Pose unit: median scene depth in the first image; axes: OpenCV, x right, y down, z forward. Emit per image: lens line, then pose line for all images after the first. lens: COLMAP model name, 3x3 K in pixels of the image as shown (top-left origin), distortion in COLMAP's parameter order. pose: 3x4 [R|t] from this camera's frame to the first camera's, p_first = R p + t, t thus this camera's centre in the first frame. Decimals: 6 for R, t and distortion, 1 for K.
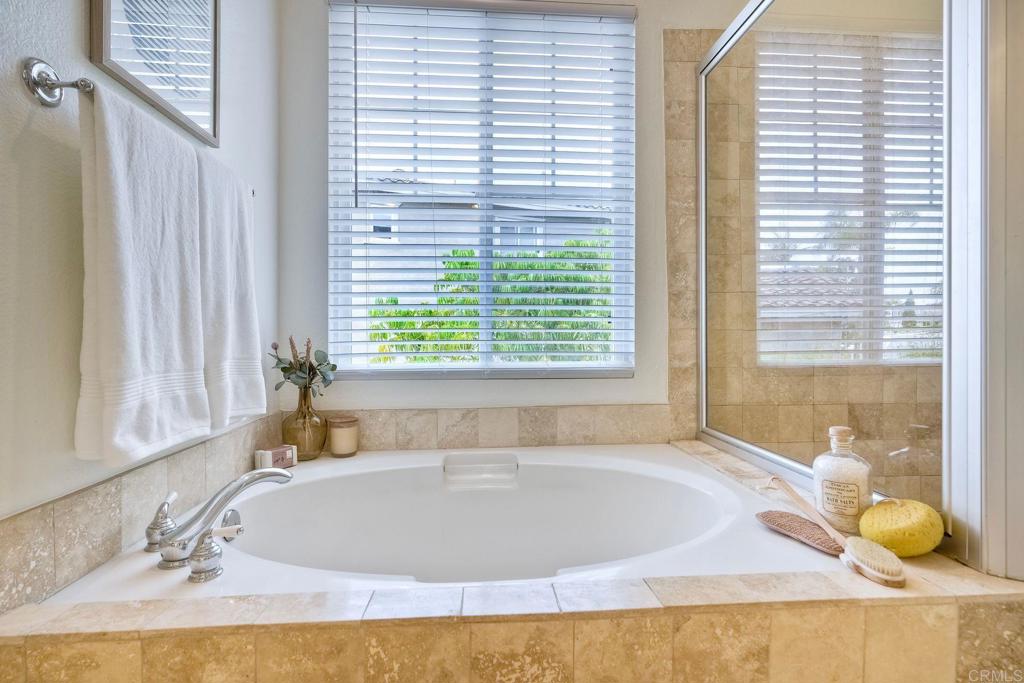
lens RADIAL K [[469.5, 0, 509.4], [0, 469.5, 336.0], [0, 0, 1]] dist [-0.002385, -0.000349]
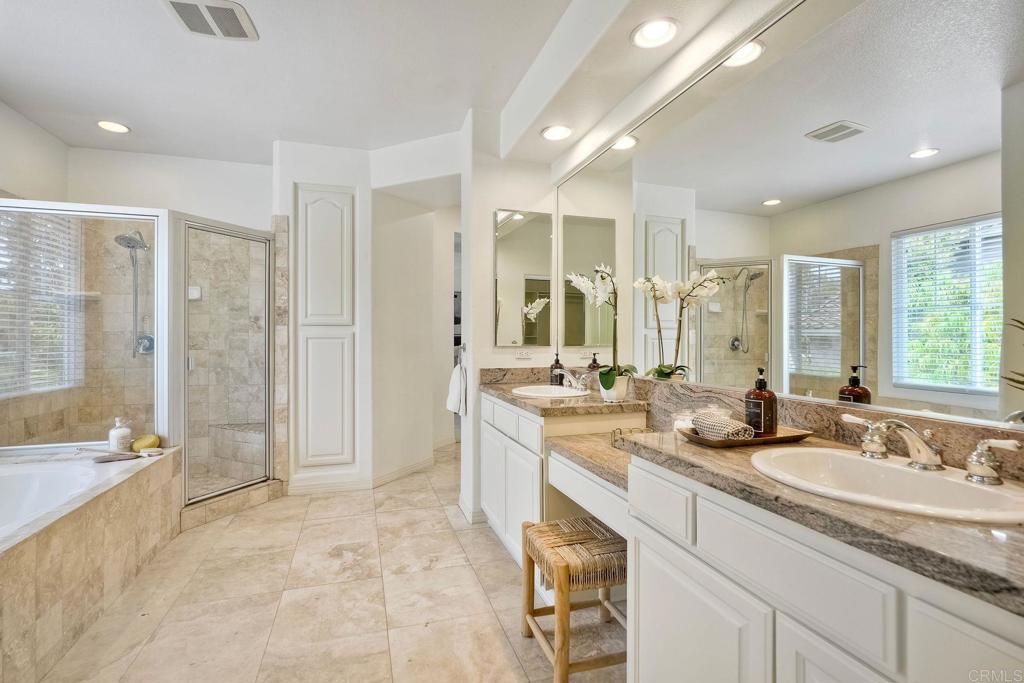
lens RADIAL K [[469.5, 0, 509.1], [0, 469.5, 336.6], [0, 0, 1]] dist [-0.002385, -0.000349]
pose [[-0.236251, 0.003290, 0.971687, -2.570010], [0.005052, 0.999985, -0.002157, -0.264625], [-0.971679, 0.004400, -0.236264, -0.563842]]
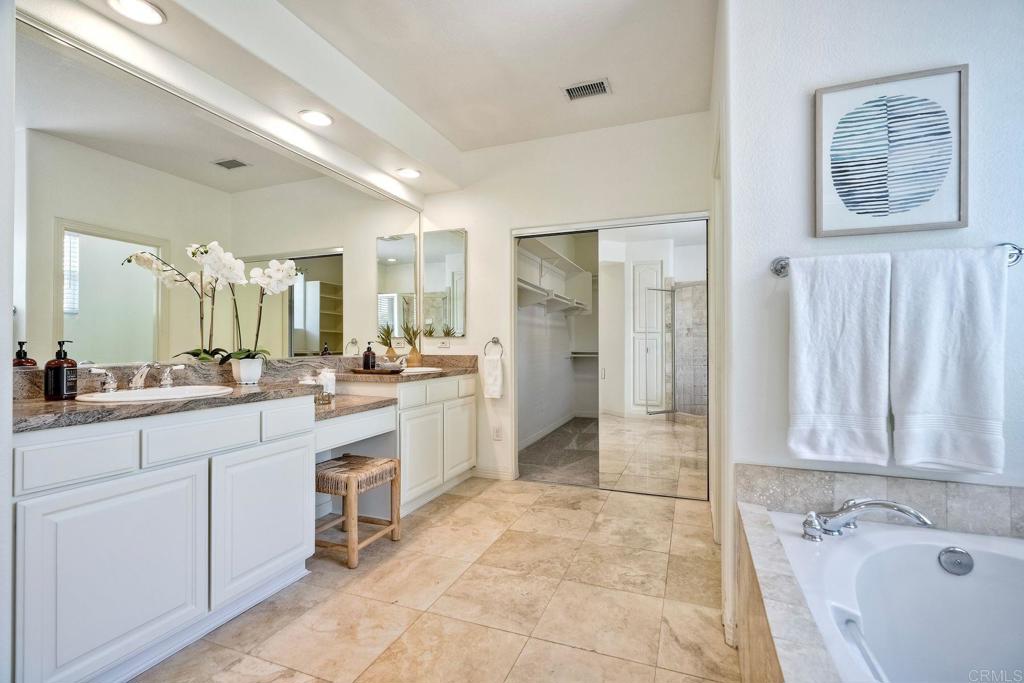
lens RADIAL K [[469.5, 0, 510.2], [0, 469.5, 343.8], [0, 0, 1]] dist [-0.002385, -0.000349]
pose [[-0.435895, 0.002304, -0.899995, 1.183942], [-0.001558, 0.999993, 0.003314, -0.165051], [0.899996, 0.002847, -0.435888, 0.681333]]
